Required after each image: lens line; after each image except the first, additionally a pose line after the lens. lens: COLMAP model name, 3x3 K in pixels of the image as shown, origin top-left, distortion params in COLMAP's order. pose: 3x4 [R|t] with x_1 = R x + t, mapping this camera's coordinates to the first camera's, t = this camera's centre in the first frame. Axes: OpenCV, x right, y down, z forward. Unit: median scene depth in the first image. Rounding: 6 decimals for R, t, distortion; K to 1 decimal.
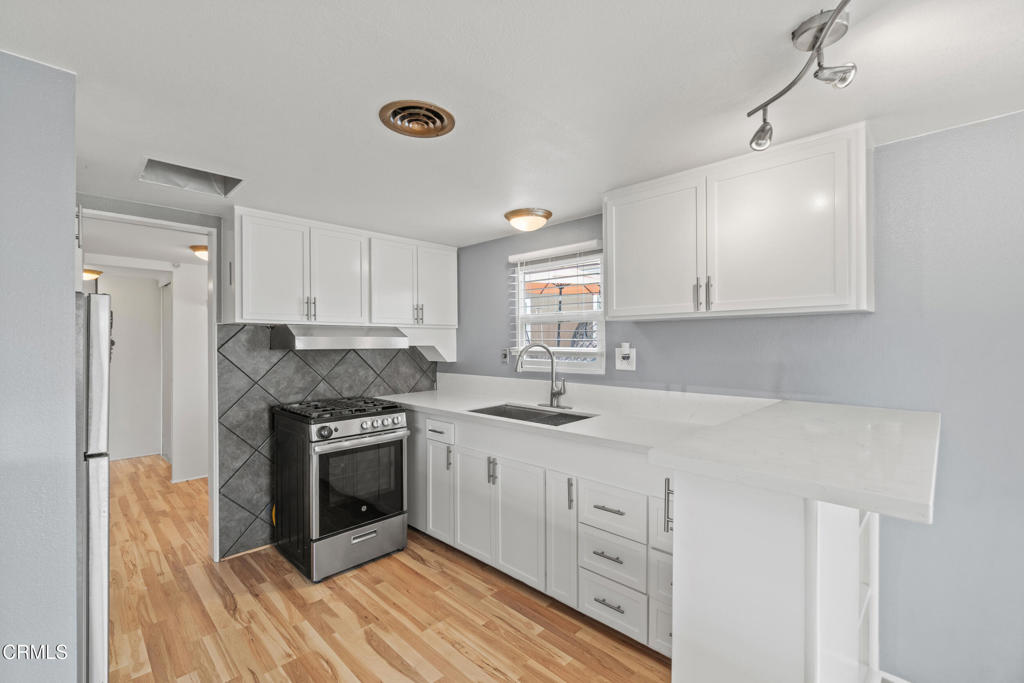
lens RADIAL K [[441.9, 0, 514.1], [0, 441.9, 354.4], [0, 0, 1]] dist [-0.002396, -0.000342]
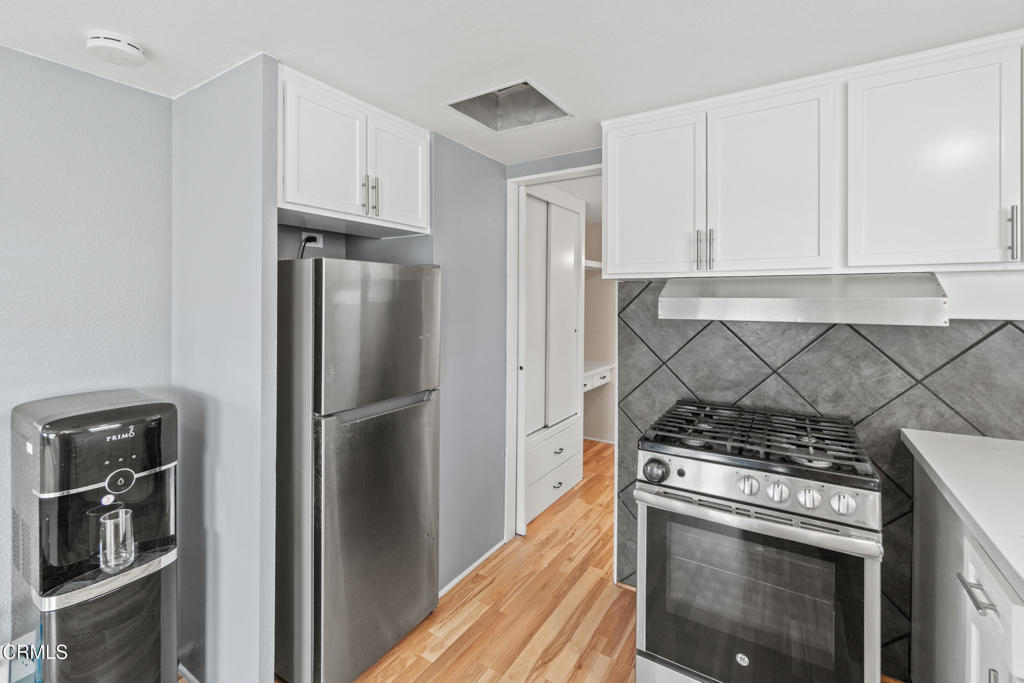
lens RADIAL K [[456.2, 0, 496.3], [0, 456.2, 302.9], [0, 0, 1]] dist [-0.001673, -0.000117]
pose [[0.182308, 0.006997, -0.983217, 0.094432], [-0.035602, 0.999366, 0.000511, -0.025518], [0.982597, 0.034912, 0.182441, 0.689011]]
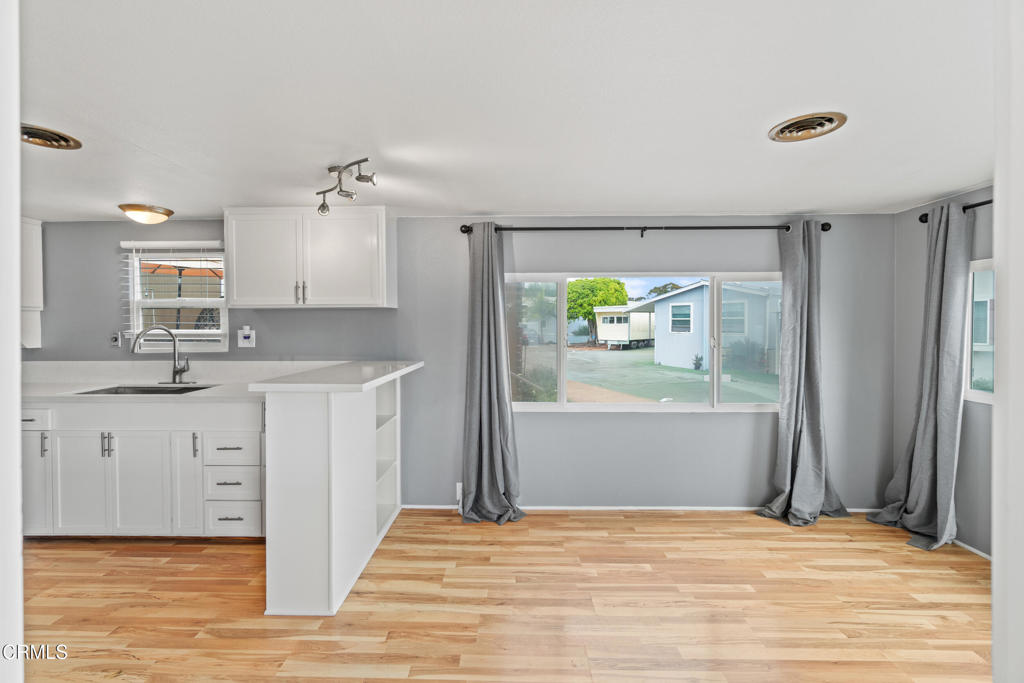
lens RADIAL K [[439.7, 0, 502.4], [0, 439.7, 329.6], [0, 0, 1]] dist [-0.004278, -0.000744]
pose [[0.737541, -0.002861, 0.675296, -0.052053], [0.021478, 0.999584, -0.019223, 0.022493], [-0.674960, 0.028682, 0.737296, -0.387290]]
